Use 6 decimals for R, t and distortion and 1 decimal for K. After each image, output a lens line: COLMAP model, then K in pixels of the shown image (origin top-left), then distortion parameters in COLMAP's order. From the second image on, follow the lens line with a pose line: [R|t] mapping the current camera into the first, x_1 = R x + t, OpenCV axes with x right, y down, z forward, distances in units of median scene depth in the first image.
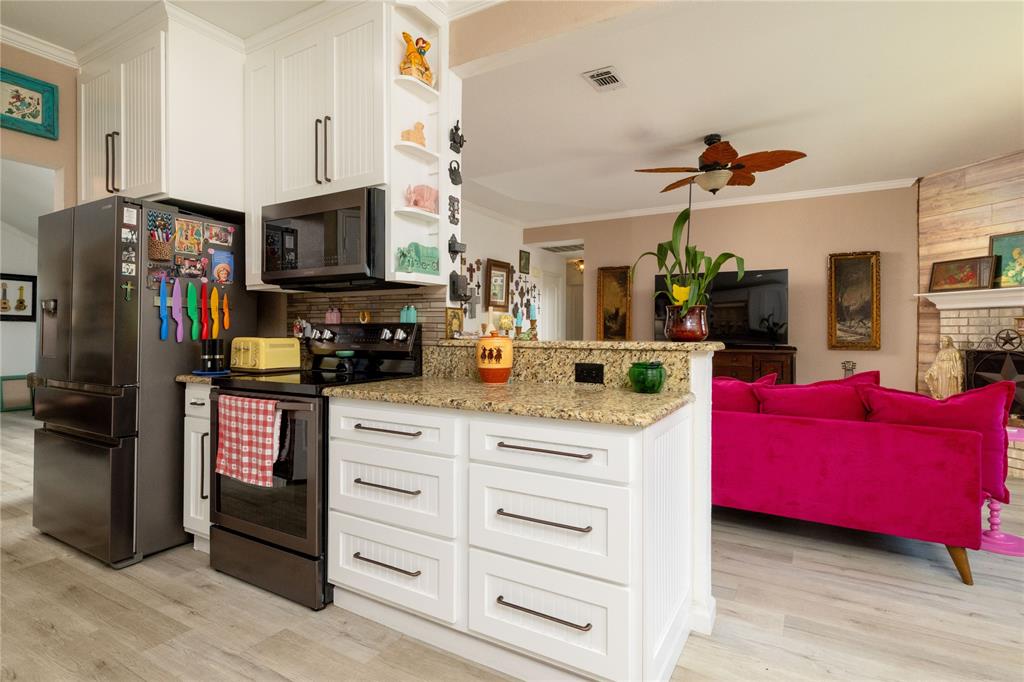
lens RADIAL K [[519.5, 0, 512.3], [0, 519.5, 327.5], [0, 0, 1]] dist [0.000968, 0.000422]
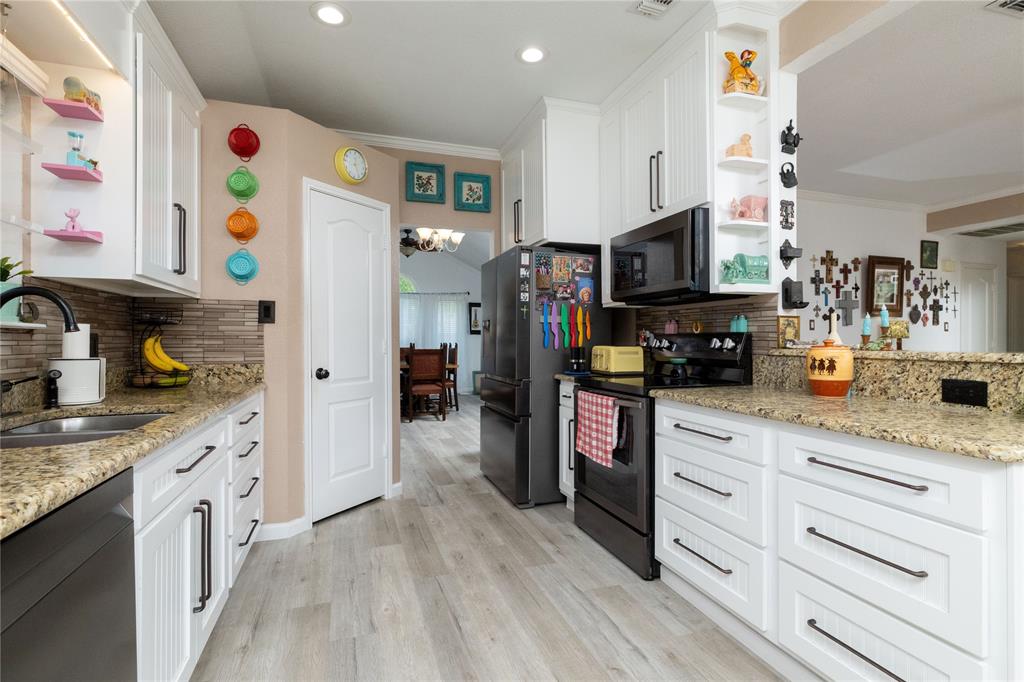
lens RADIAL K [[491.3, 0, 511.5], [0, 491.3, 338.8], [0, 0, 1]] dist [0.000760, 0.000607]
pose [[0.755584, -0.005462, -0.655029, 0.088735], [0.008161, 0.999966, 0.001075, -0.000737], [0.655001, -0.006158, 0.755603, -0.021371]]
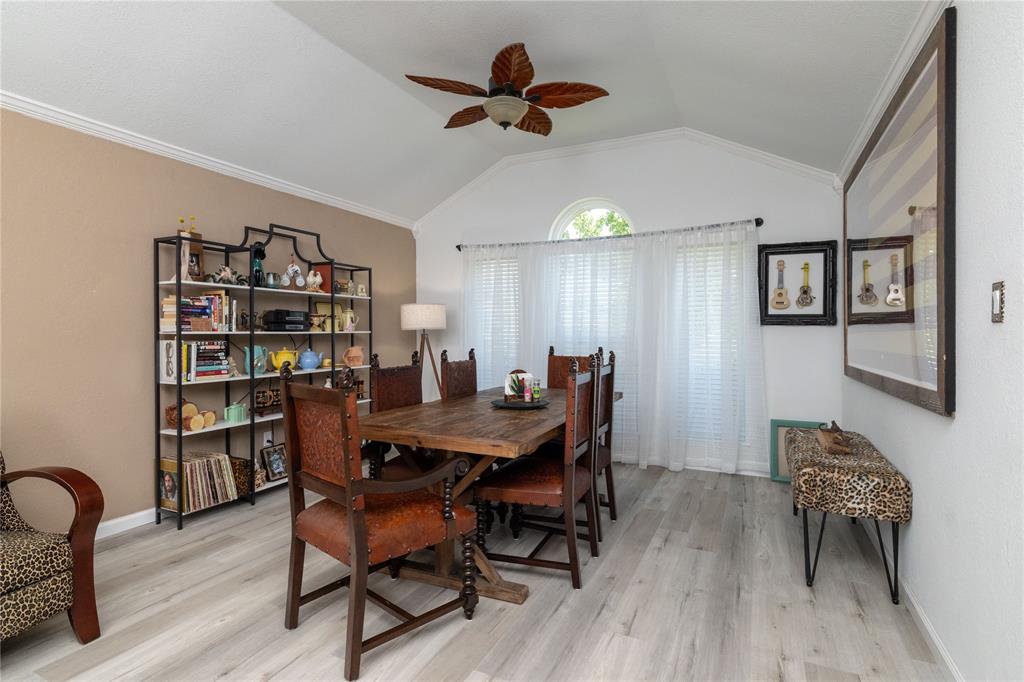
lens RADIAL K [[505.2, 0, 512.0], [0, 505.2, 341.0], [0, 0, 1]] dist [-0.000506, 0.001122]
pose [[0.077803, 0.015246, -0.996852, -1.107567], [0.012238, 0.999793, 0.016246, -0.019155], [0.996894, -0.013464, 0.077601, 1.679983]]
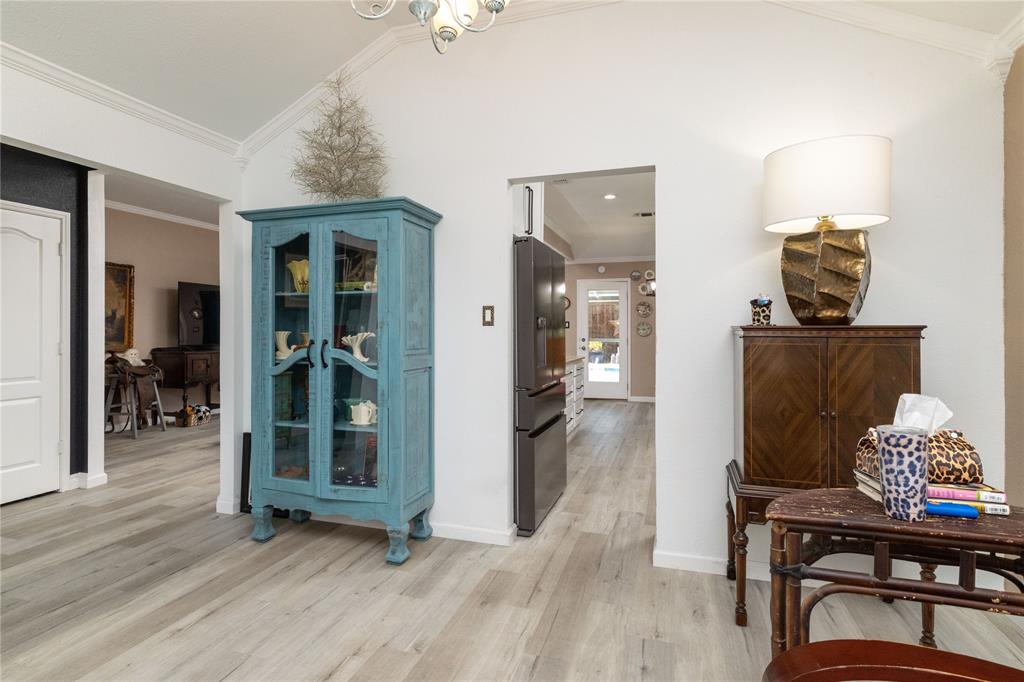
lens RADIAL K [[510.8, 0, 512.2], [0, 510.8, 324.3], [0, 0, 1]] dist [-0.001469, 0.000419]
pose [[-0.219340, 0.006925, 0.975624, -1.922390], [-0.009035, 0.999918, -0.009129, -0.027339], [-0.975607, -0.010817, -0.219260, 1.273637]]
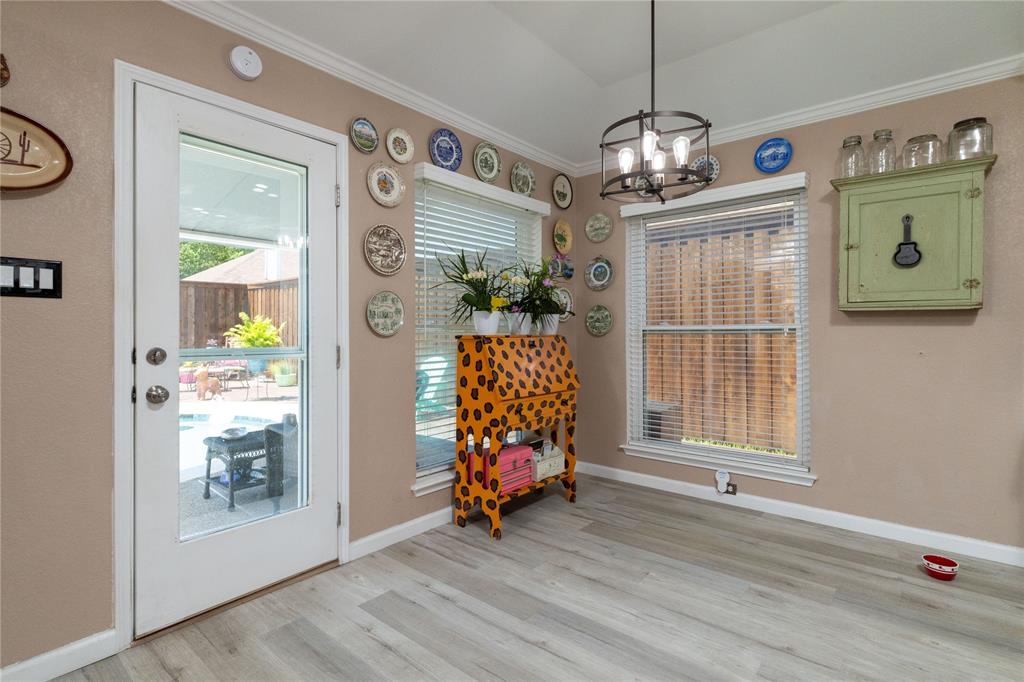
lens RADIAL K [[495.0, 0, 507.4], [0, 495.0, 331.6], [0, 0, 1]] dist [-0.000277, 0.000309]
pose [[-0.984351, -0.000968, 0.176216, 0.452325], [-0.002914, 0.999938, -0.010784, 0.008648], [-0.176194, -0.011128, -0.984292, 0.716190]]
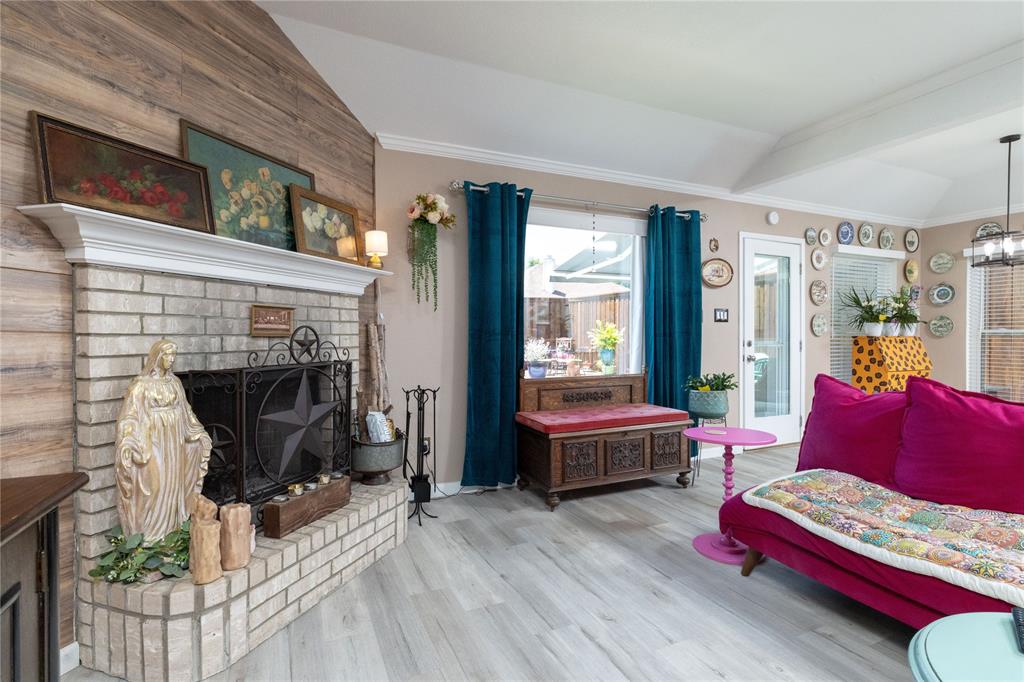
lens RADIAL K [[488.4, 0, 511.4], [0, 488.4, 342.0], [0, 0, 1]] dist [0.000179, 0.000419]
pose [[-0.815526, -0.010244, 0.578630, 0.716662], [-0.006924, 0.999944, 0.007944, 0.021979], [-0.578680, 0.002472, -0.815551, 1.941817]]
